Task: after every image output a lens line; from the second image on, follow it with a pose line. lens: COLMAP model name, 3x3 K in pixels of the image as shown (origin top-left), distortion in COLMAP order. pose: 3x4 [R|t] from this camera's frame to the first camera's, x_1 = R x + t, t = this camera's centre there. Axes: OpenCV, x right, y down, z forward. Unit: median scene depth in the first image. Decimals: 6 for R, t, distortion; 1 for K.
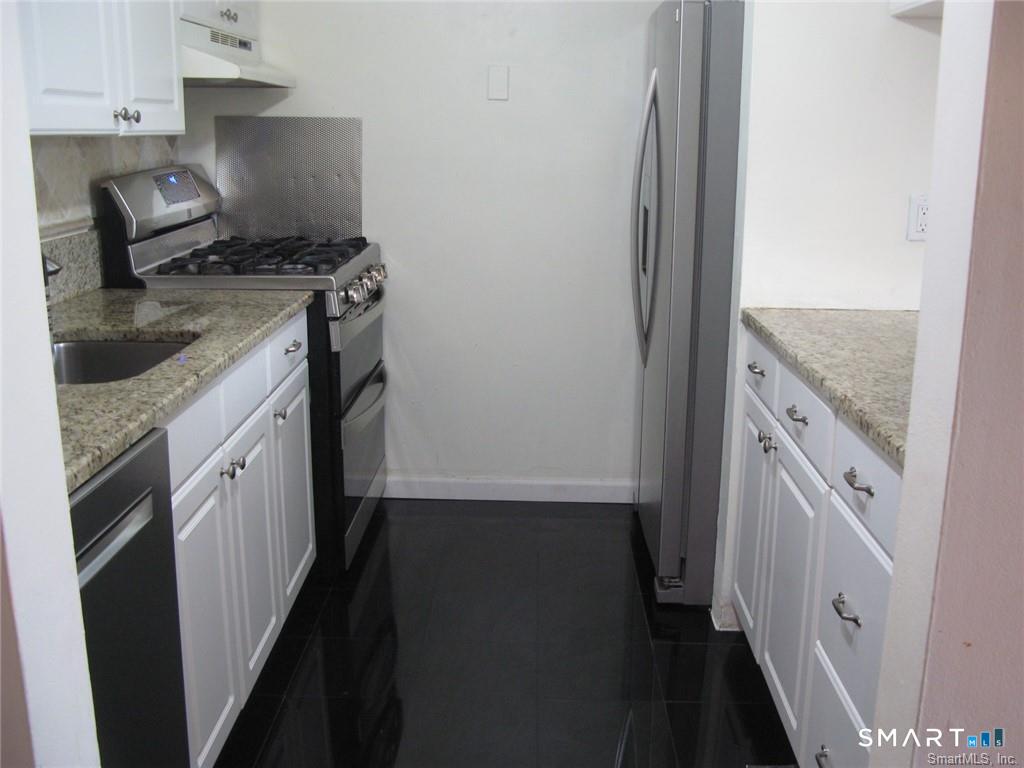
lens RADIAL K [[1068.8, 0, 512.0], [0, 1068.8, 384.0], [0, 0, 1]] dist [-0.192402, 0.240778]
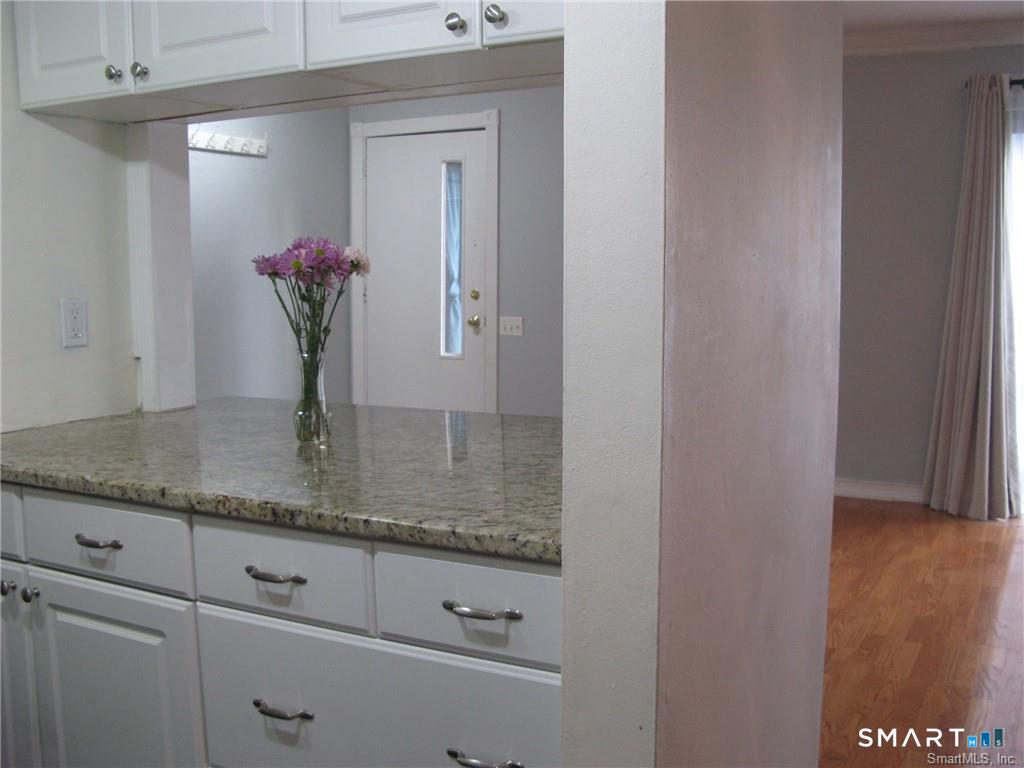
lens RADIAL K [[1068.8, 0, 512.0], [0, 1068.8, 384.0], [0, 0, 1]] dist [-0.192402, 0.240778]
pose [[0.448052, -0.122205, 0.885616, -0.347526], [0.225493, 0.974033, 0.020324, -0.042175], [-0.865103, 0.190594, 0.463973, 0.275885]]
